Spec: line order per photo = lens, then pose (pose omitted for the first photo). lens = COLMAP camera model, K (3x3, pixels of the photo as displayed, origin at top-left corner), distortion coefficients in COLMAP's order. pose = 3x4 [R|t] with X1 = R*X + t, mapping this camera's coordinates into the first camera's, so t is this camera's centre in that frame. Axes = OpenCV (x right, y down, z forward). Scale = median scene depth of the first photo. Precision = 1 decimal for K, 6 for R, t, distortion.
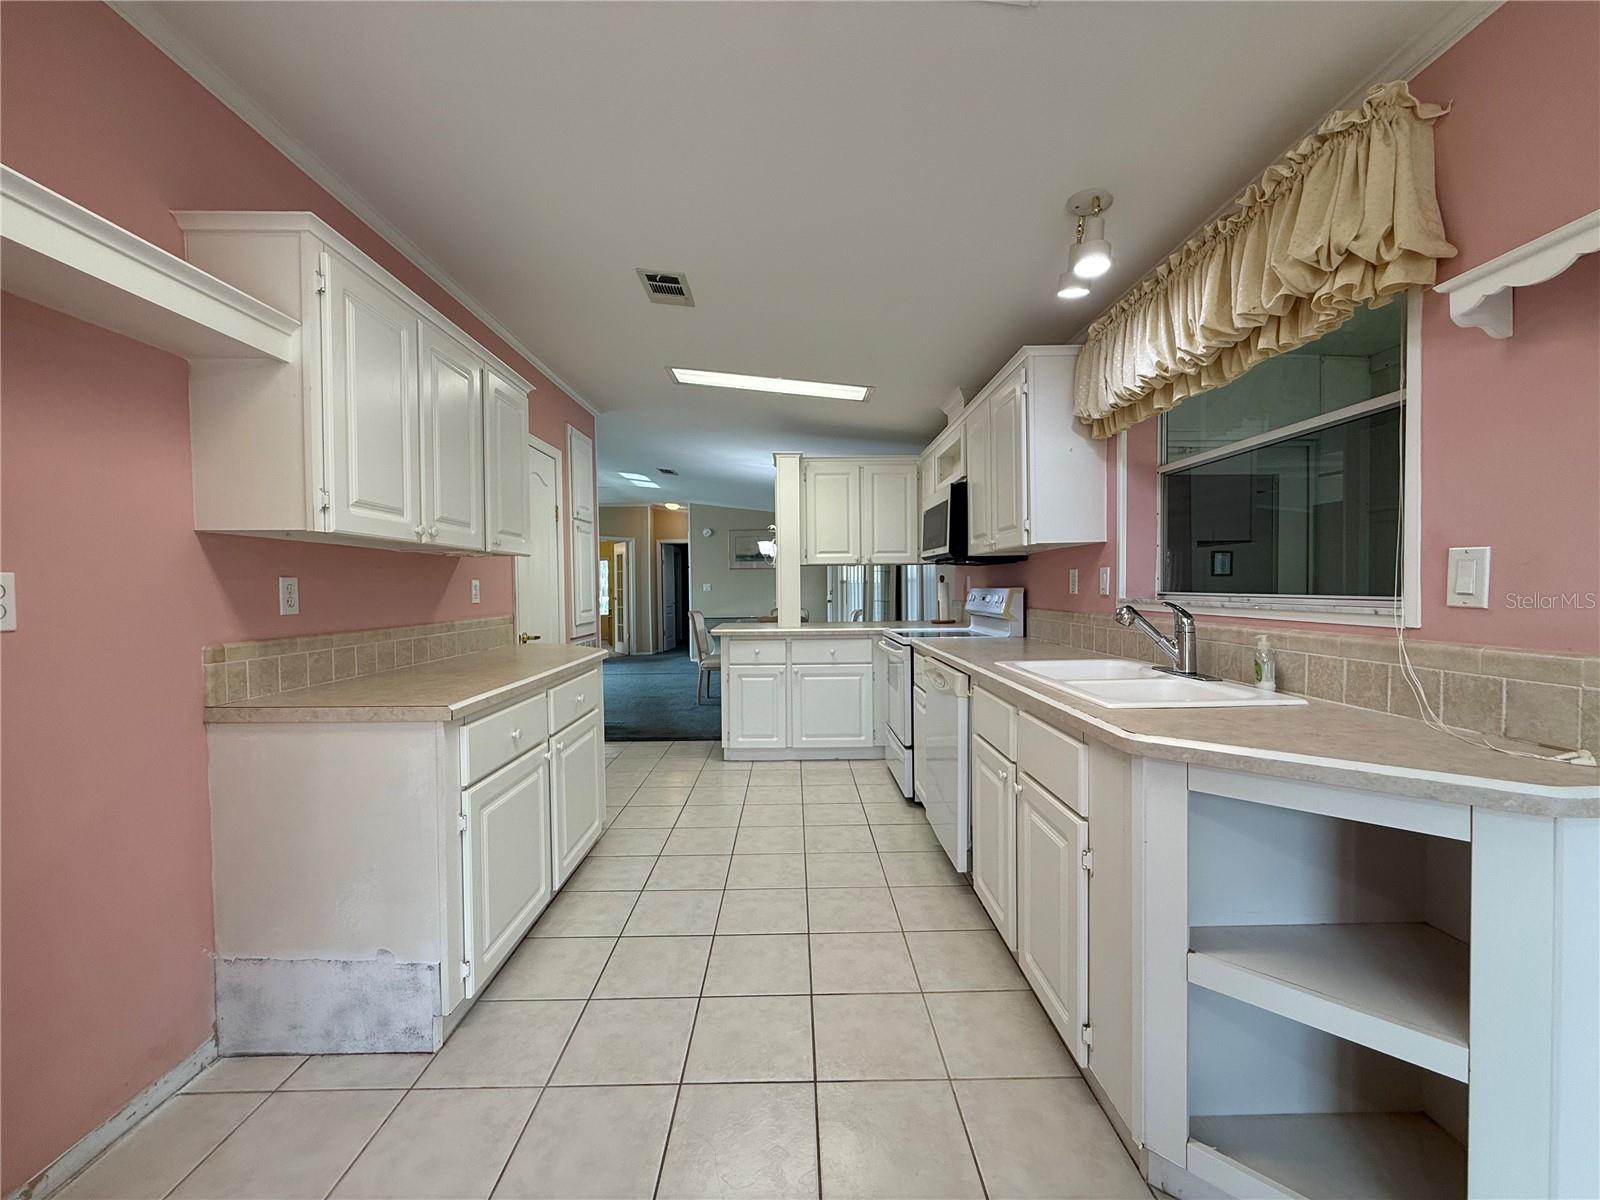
lens RADIAL K [[634.7, 0, 791.5], [0, 634.7, 601.3], [0, 0, 1]] dist [-0.001764, 0.000272]
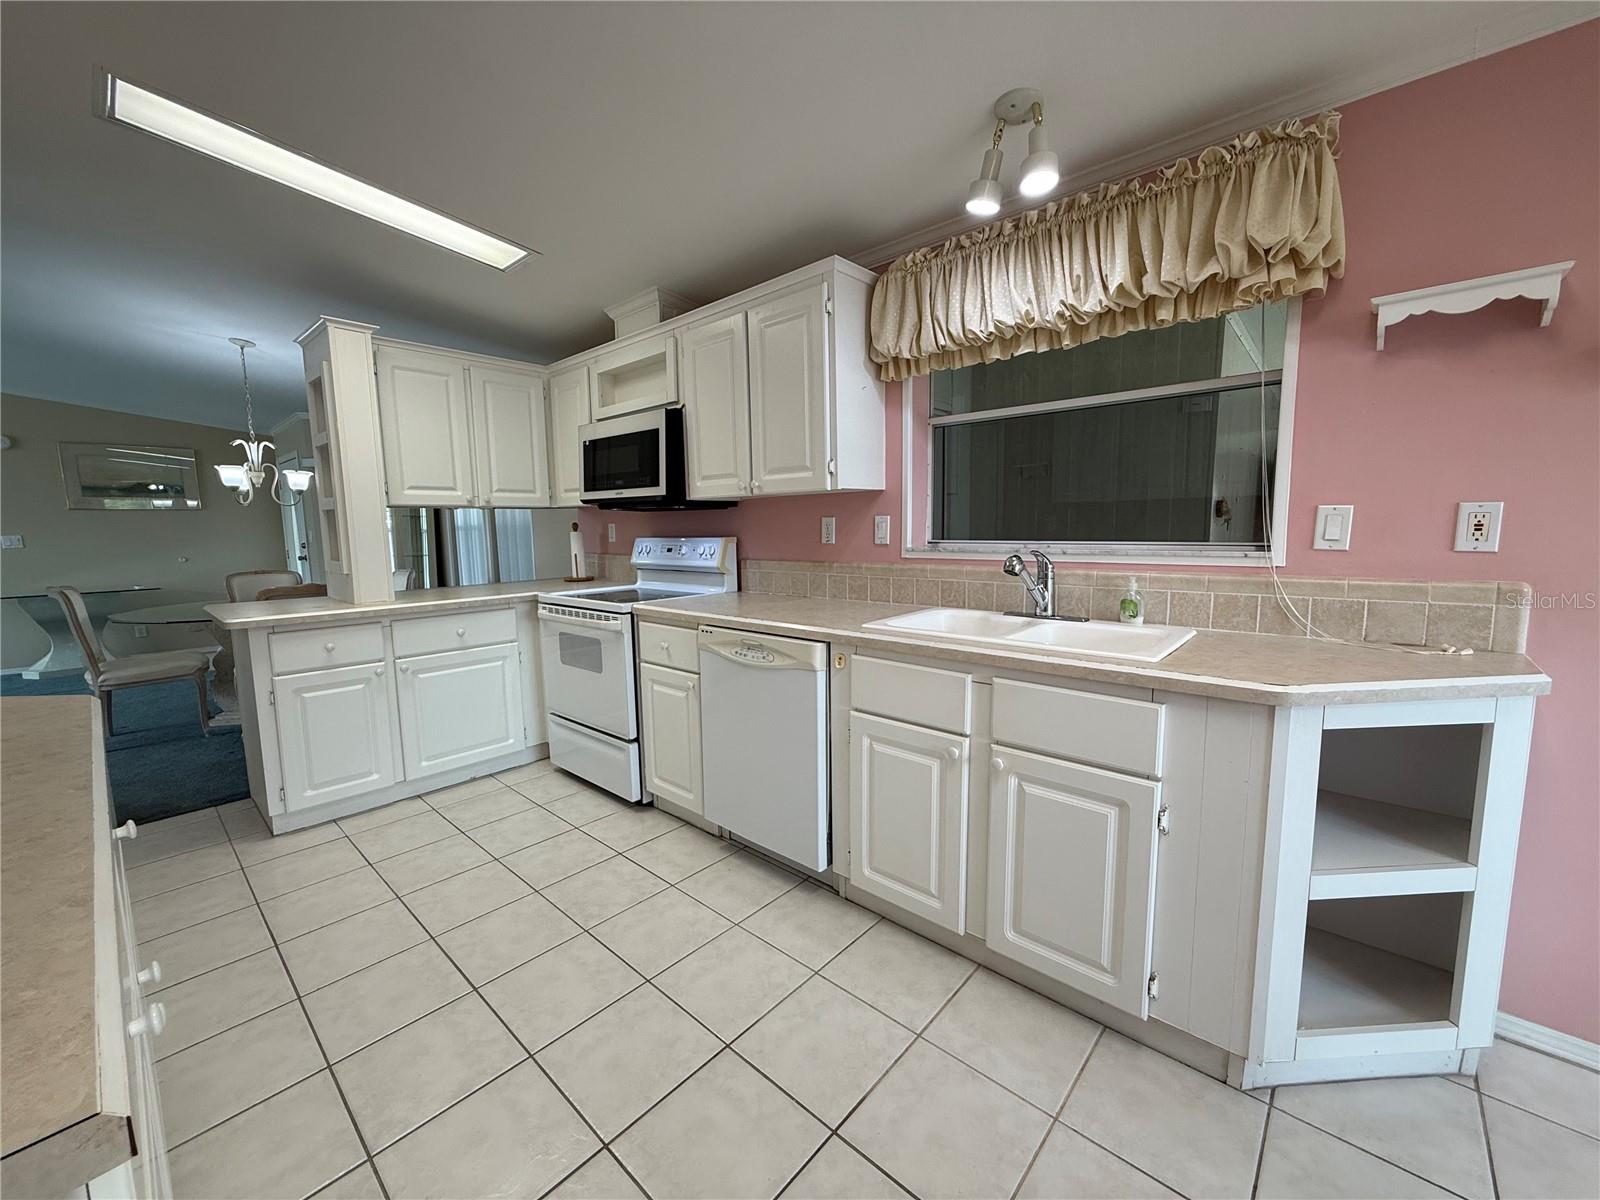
lens RADIAL K [[634.7, 0, 797.9], [0, 634.7, 602.5], [0, 0, 1]] dist [-0.001764, 0.000272]
pose [[0.671038, -0.089337, 0.736021, -0.326726], [0.026230, 0.994953, 0.096851, -0.018304], [-0.740959, -0.045685, 0.669995, 0.423528]]
